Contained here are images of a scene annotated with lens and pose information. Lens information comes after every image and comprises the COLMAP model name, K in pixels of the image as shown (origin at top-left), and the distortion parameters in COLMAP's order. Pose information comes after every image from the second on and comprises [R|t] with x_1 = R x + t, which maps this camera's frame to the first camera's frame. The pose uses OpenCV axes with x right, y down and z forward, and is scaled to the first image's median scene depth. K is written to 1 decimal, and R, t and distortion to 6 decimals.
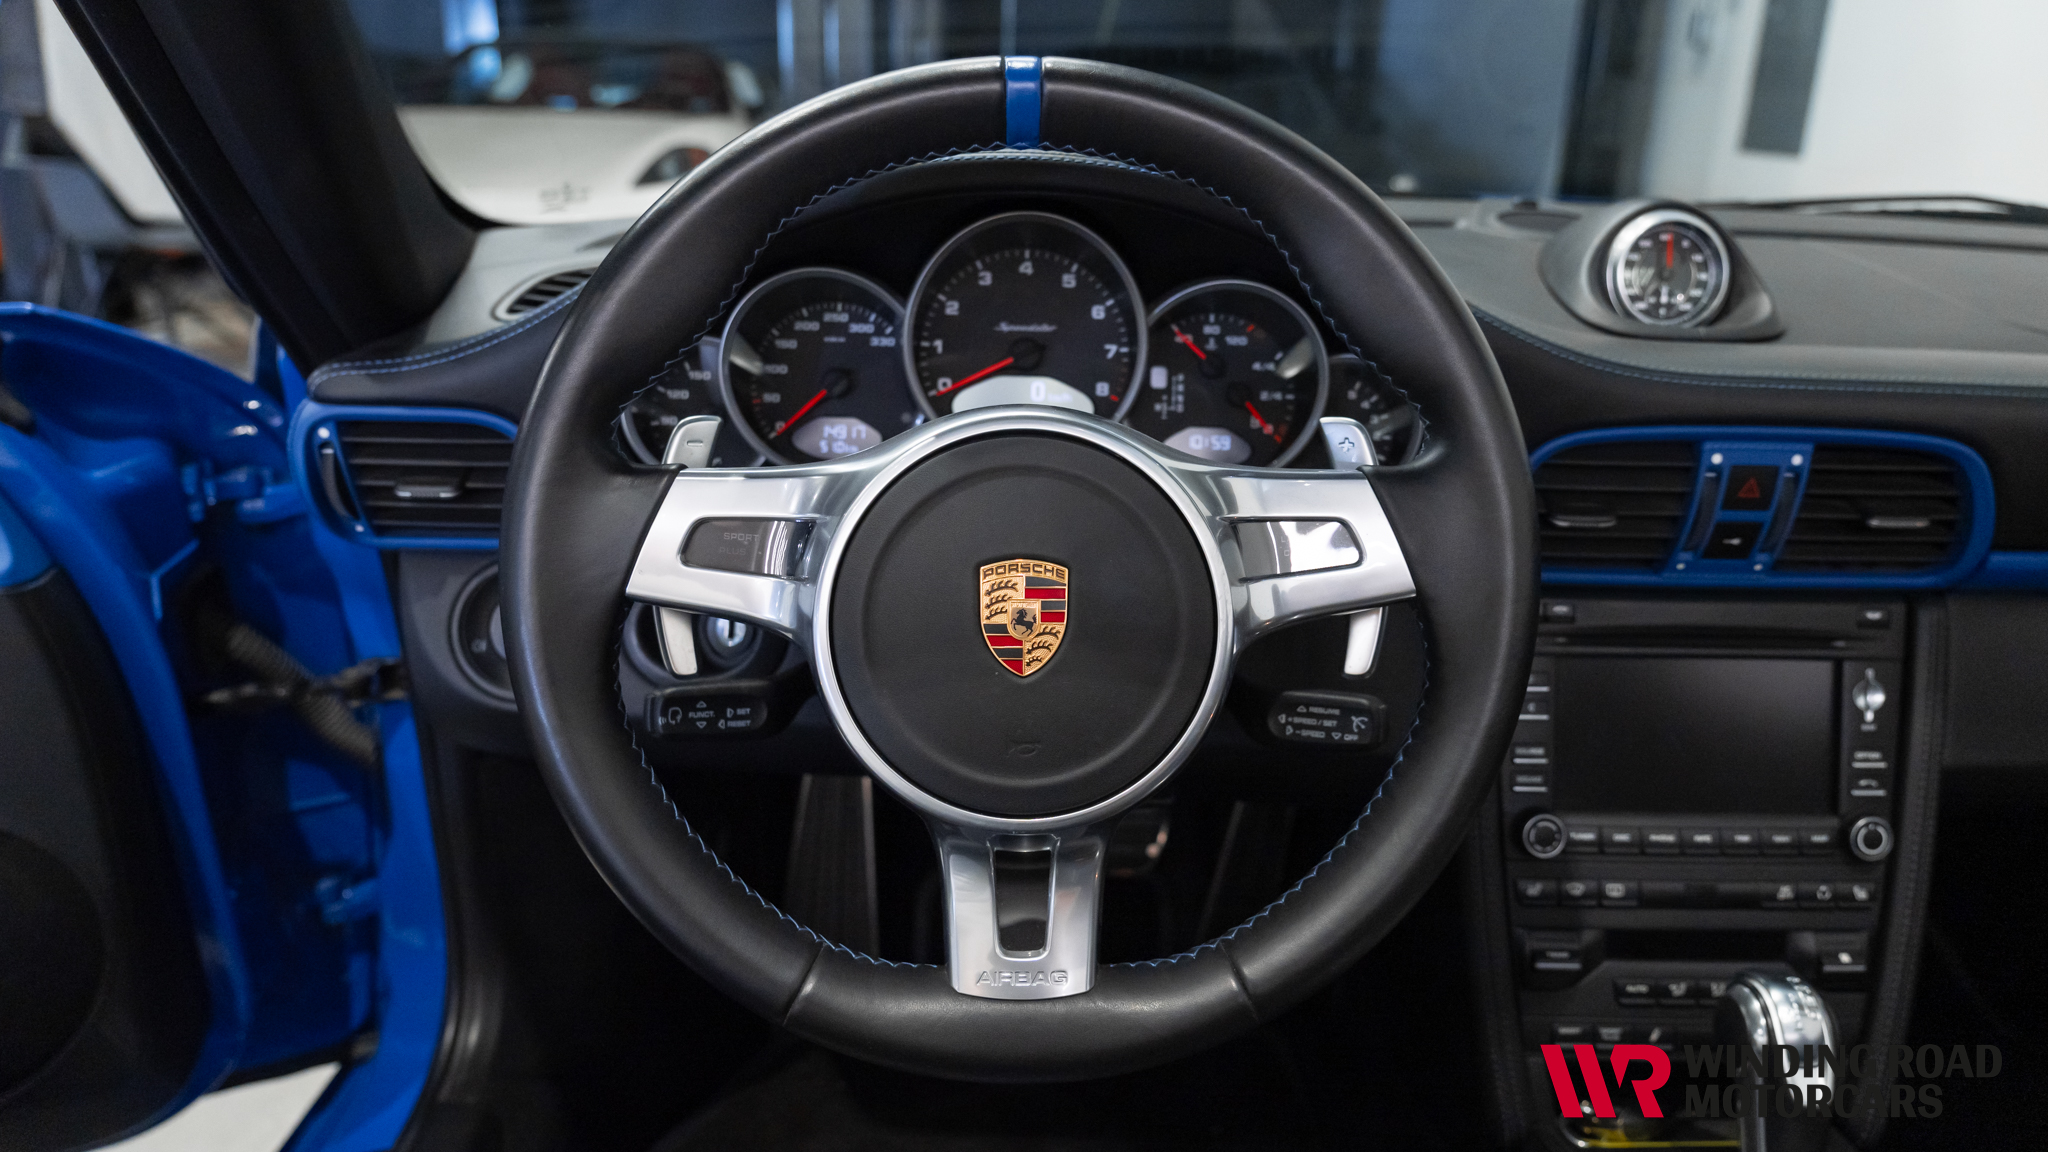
lens RADIAL K [[1418.6, 0, 1024.0], [0, 1418.6, 576.0], [0, 0, 1]] dist [-0.008973, -0.003160]
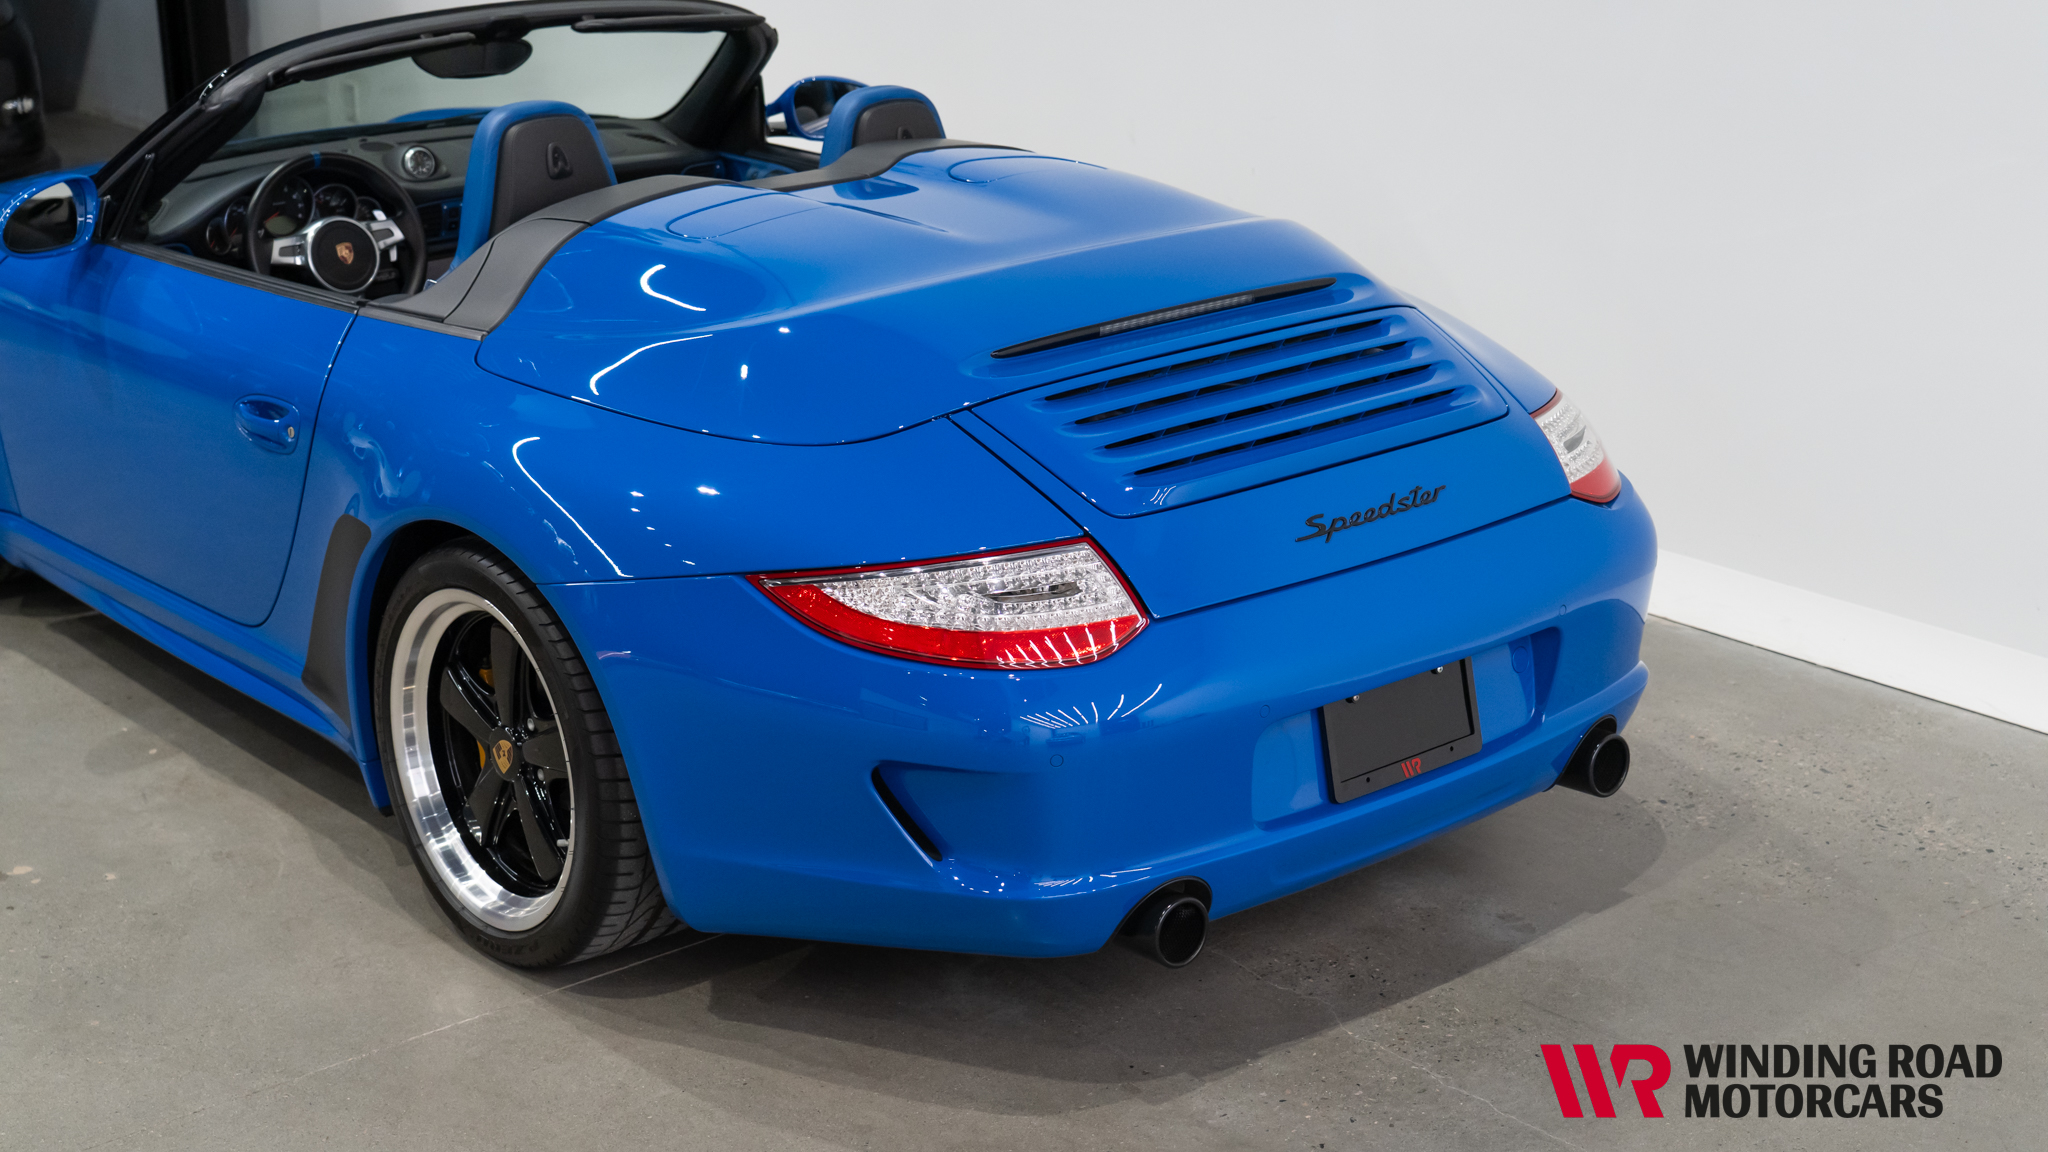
lens RADIAL K [[3044.2, 0, 1024.0], [0, 3044.2, 576.0], [0, 0, 1]] dist [0.026304, 0.111238]
pose [[0.760479, -0.234366, 0.605594, -4.052327], [0.237325, 0.968394, 0.076748, 0.709648], [-0.604441, 0.085357, 0.792064, -7.317774]]
